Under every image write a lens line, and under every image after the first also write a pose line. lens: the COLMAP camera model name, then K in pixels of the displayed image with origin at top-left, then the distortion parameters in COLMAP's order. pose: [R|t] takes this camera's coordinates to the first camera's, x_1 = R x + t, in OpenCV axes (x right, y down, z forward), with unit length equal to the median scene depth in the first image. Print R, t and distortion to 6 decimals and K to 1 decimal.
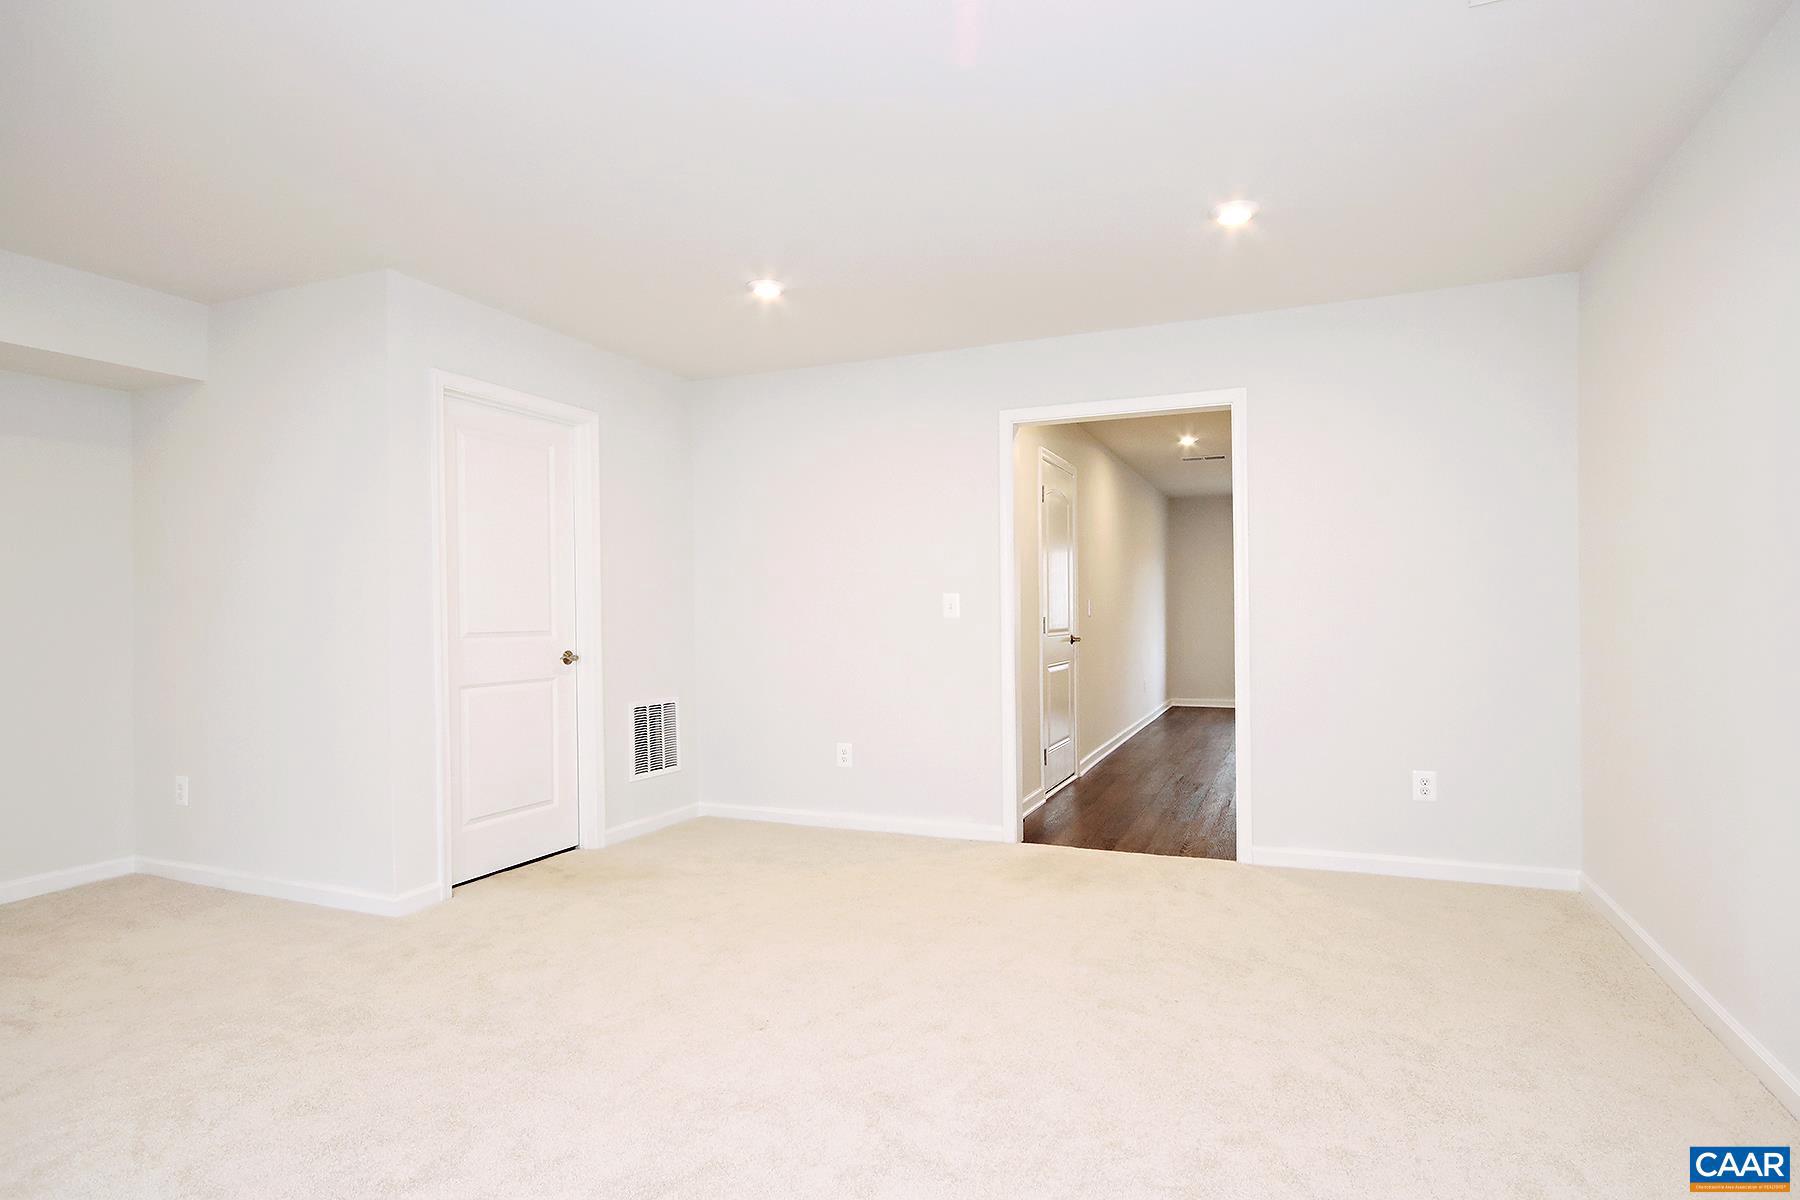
lens RADIAL K [[957.0, 0, 907.5], [0, 957.0, 604.9], [0, 0, 1]] dist [-0.001009, 0.000591]
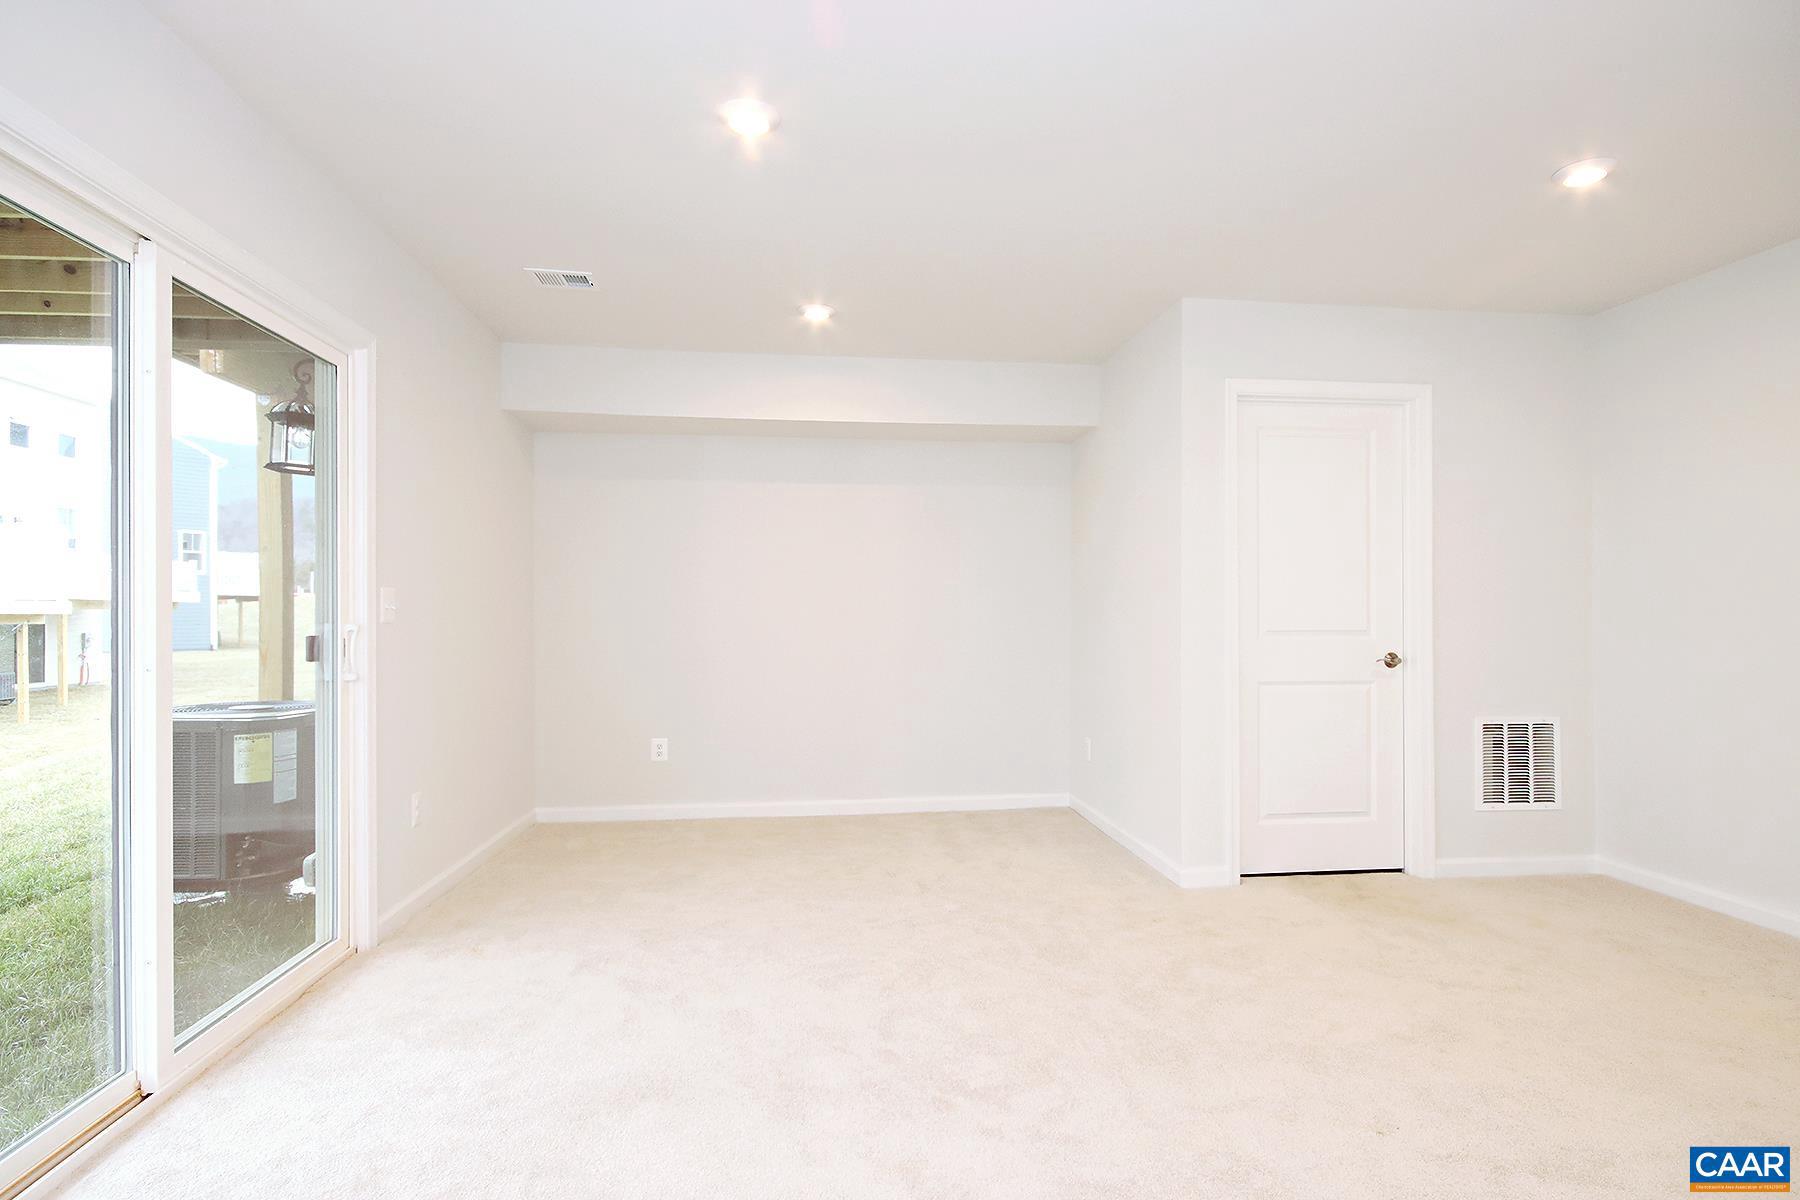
lens RADIAL K [[957.0, 0, 907.5], [0, 957.0, 604.9], [0, 0, 1]] dist [-0.001009, 0.000591]
pose [[0.483565, 0.000105, -0.875308, 0.224349], [0.004219, 0.999988, 0.002451, -0.001859], [0.875298, -0.004878, 0.483559, 0.159600]]
